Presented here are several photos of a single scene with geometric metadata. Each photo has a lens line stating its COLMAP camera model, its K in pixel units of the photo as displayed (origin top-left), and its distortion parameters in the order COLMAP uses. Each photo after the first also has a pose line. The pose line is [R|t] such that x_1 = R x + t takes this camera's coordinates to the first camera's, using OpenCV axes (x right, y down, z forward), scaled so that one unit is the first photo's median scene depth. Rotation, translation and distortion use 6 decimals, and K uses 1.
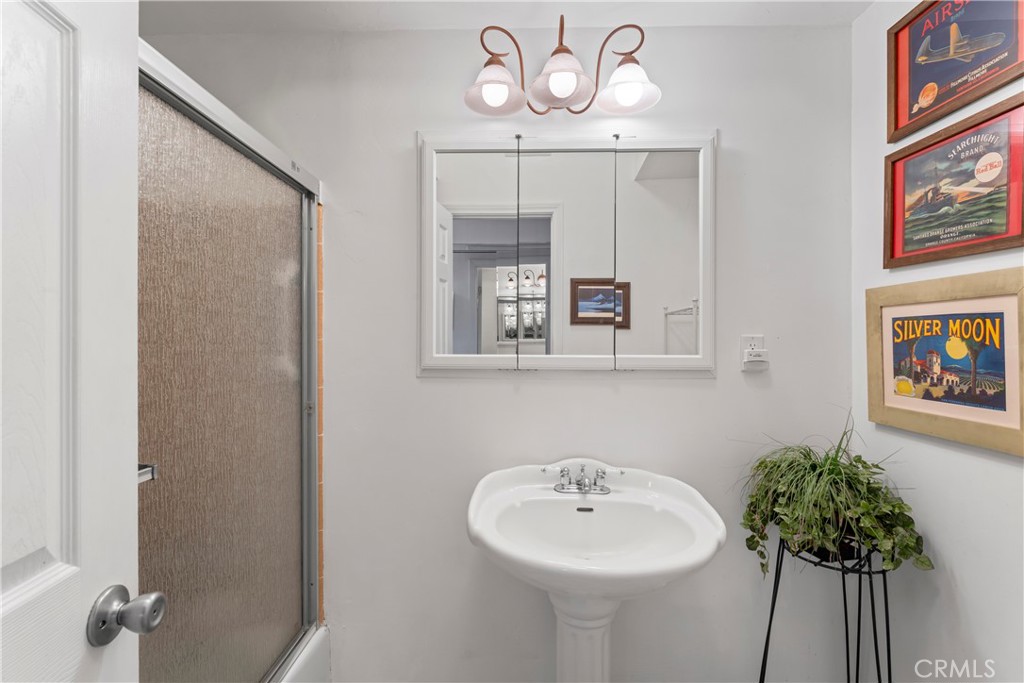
lens RADIAL K [[468.1, 0, 511.9], [0, 468.1, 343.0], [0, 0, 1]] dist [-0.002806, 0.001639]
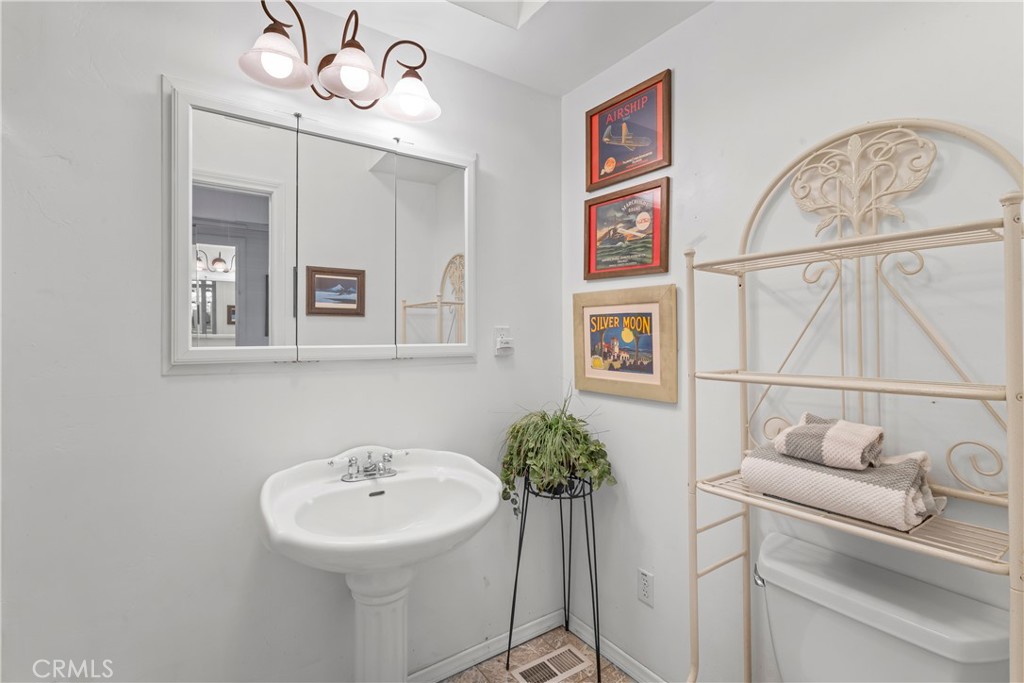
lens RADIAL K [[468.1, 0, 506.7], [0, 468.1, 333.2], [0, 0, 1]] dist [-0.002806, 0.001639]
pose [[0.814481, -0.002790, 0.580184, -0.212935], [0.005166, 0.999984, -0.002443, 0.004159], [-0.580168, 0.004987, 0.814482, -0.014440]]
